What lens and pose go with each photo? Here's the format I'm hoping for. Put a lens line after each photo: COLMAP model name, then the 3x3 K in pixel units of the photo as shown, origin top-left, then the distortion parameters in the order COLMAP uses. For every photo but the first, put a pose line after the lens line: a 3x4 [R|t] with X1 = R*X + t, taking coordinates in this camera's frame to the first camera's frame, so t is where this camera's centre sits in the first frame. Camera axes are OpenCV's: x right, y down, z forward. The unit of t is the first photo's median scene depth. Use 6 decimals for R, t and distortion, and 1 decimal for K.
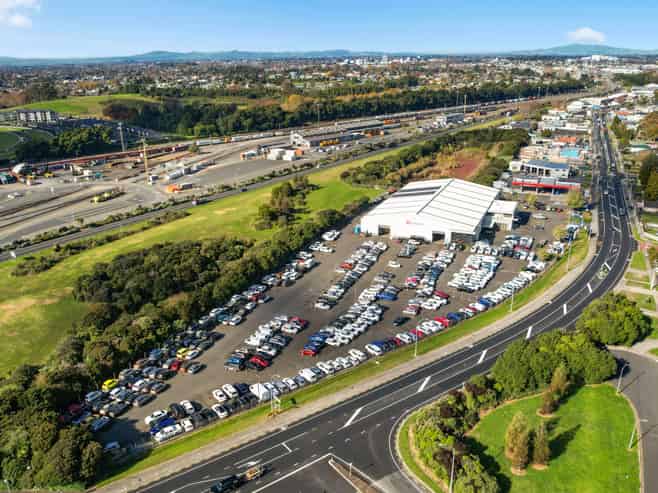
lens RADIAL K [[541.6, 0, 329.0], [0, 541.6, 246.5], [0, 0, 1]] dist [-0.001242, 0.000405]
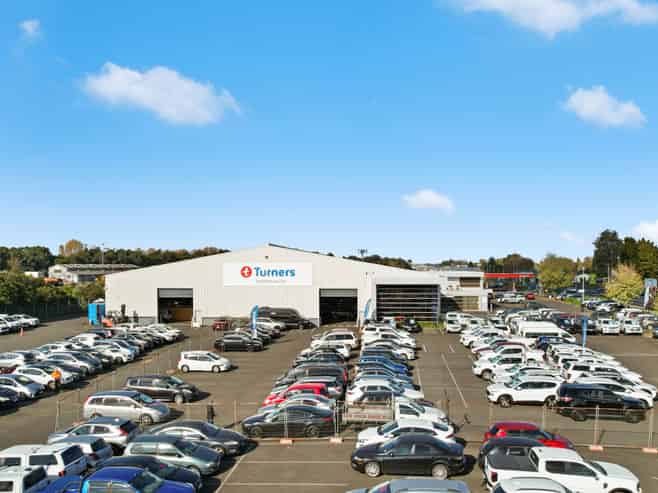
lens RADIAL K [[541.6, 0, 329.0], [0, 541.6, 246.5], [0, 0, 1]] dist [-0.001242, 0.000405]
pose [[0.946343, 0.042737, 0.320326, 0.085799], [0.079010, 0.930538, -0.357570, 0.068869], [-0.313357, 0.363692, 0.877232, 0.684654]]
